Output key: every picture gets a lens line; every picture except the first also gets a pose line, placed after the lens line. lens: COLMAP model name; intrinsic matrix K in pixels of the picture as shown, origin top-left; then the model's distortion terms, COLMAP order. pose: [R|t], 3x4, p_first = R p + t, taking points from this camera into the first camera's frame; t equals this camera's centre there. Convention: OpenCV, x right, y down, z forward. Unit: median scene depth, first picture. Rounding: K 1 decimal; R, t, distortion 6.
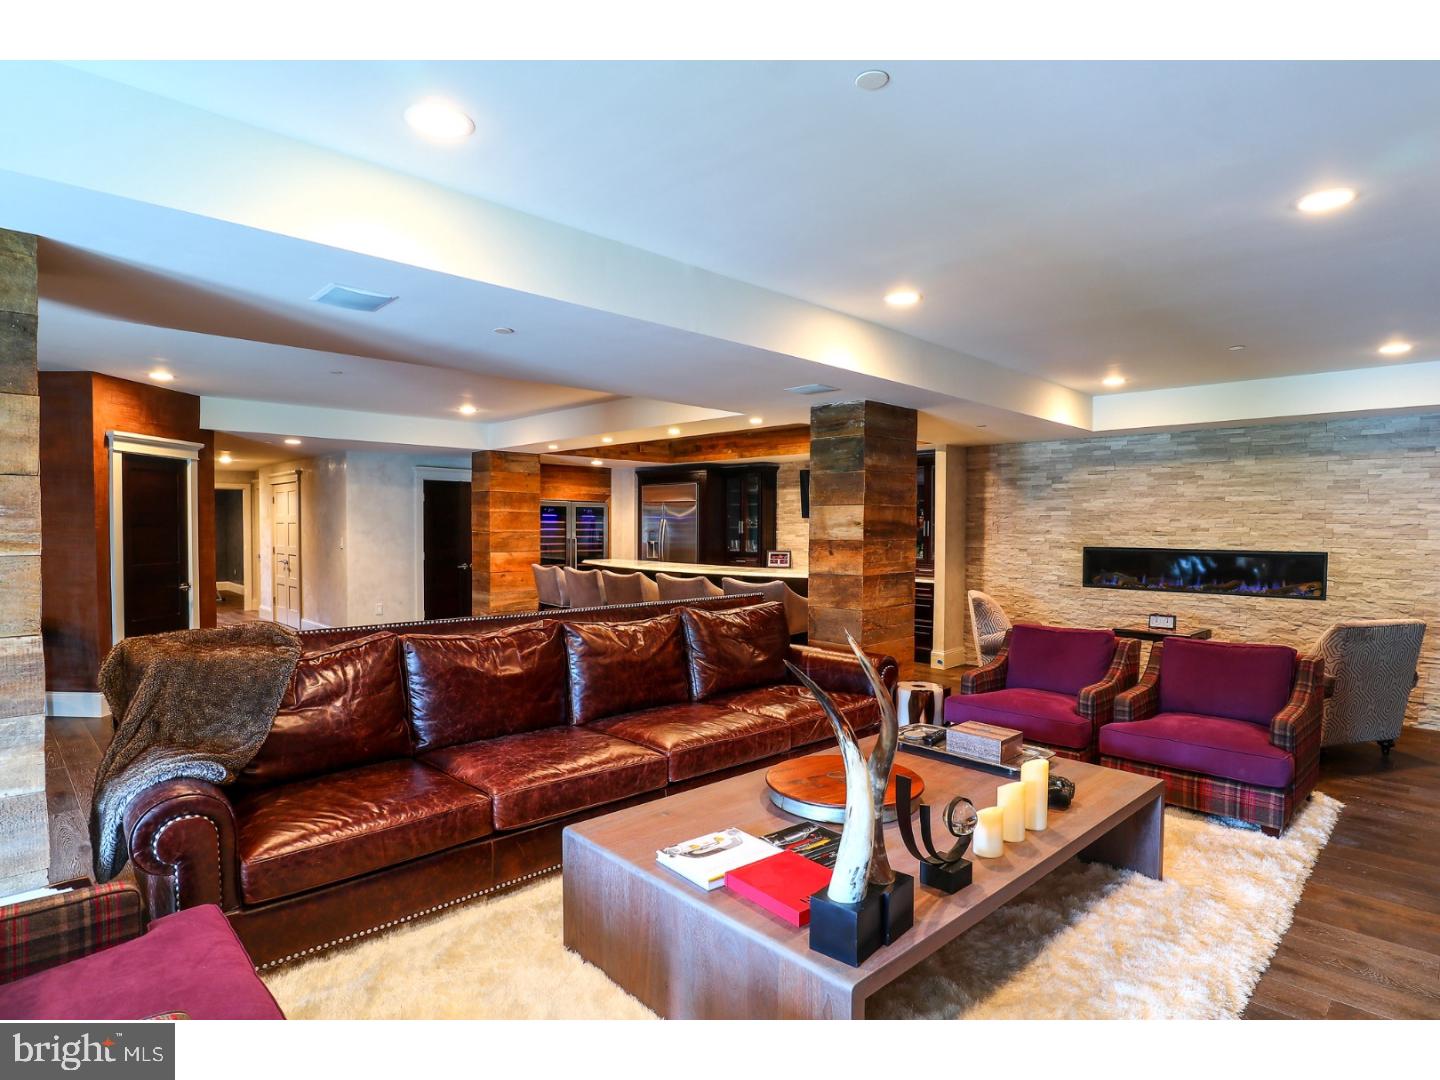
lens RADIAL K [[768.3, 0, 719.0], [0, 768.3, 543.5], [0, 0, 1]] dist [-0.002336, -0.000294]
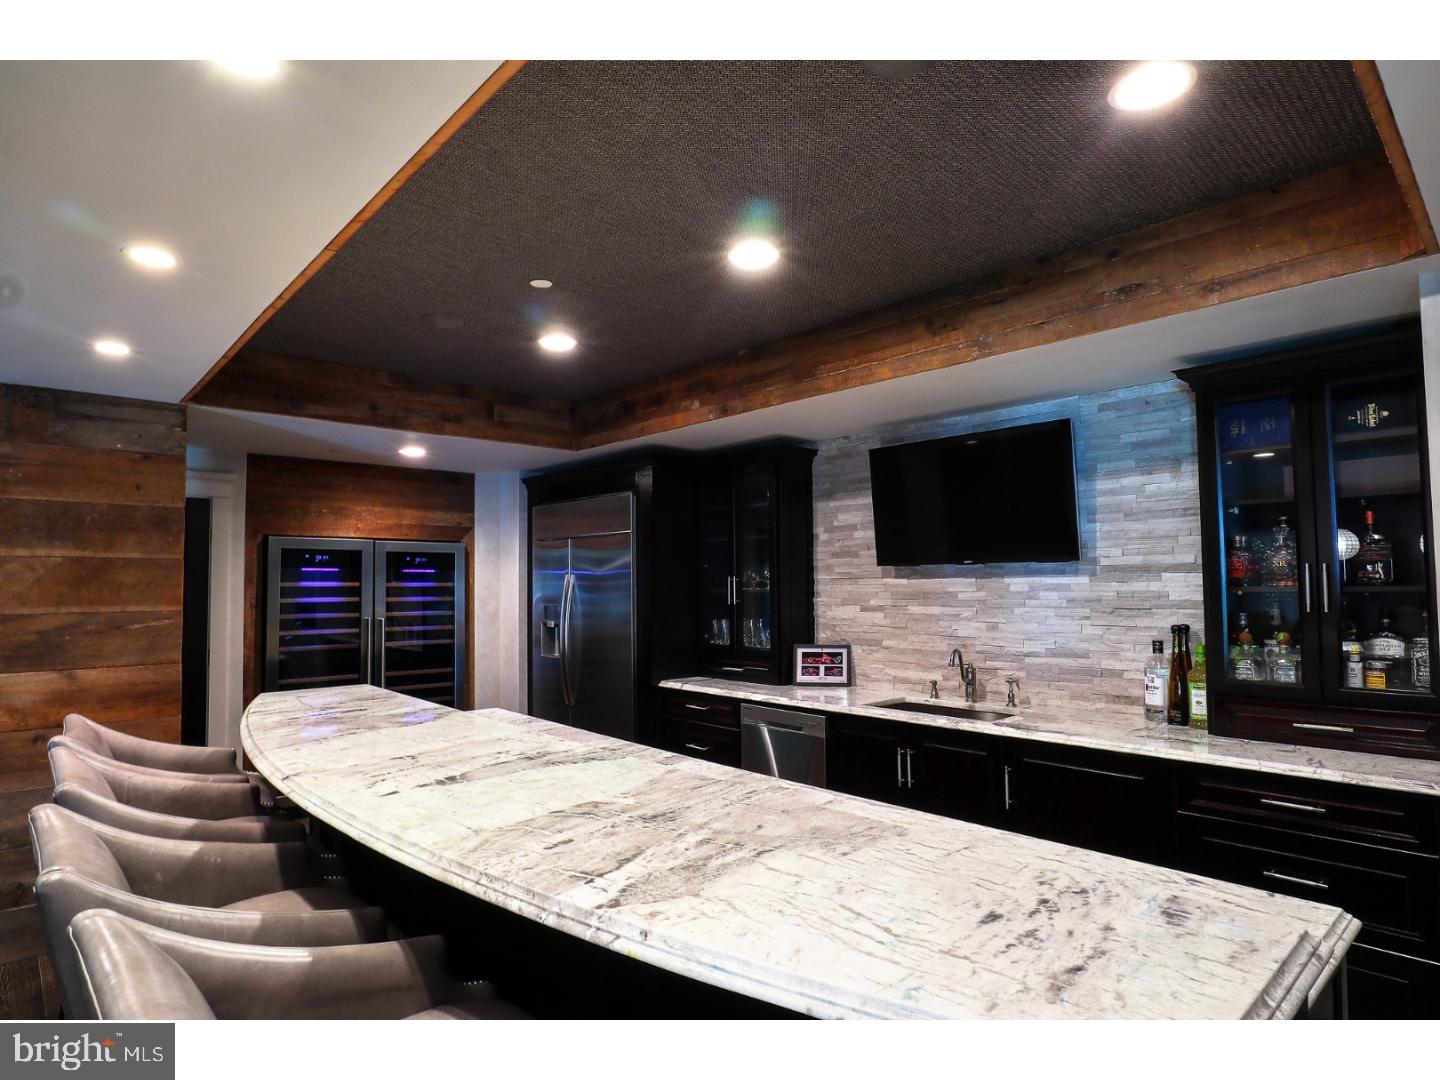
lens RADIAL K [[768.3, 0, 715.3], [0, 768.3, 542.7], [0, 0, 1]] dist [-0.002336, -0.000294]
pose [[0.999196, -0.015475, -0.036993, 0.035574], [0.012530, 0.996832, -0.078541, -0.014069], [0.038091, 0.078014, 0.996224, 0.566020]]
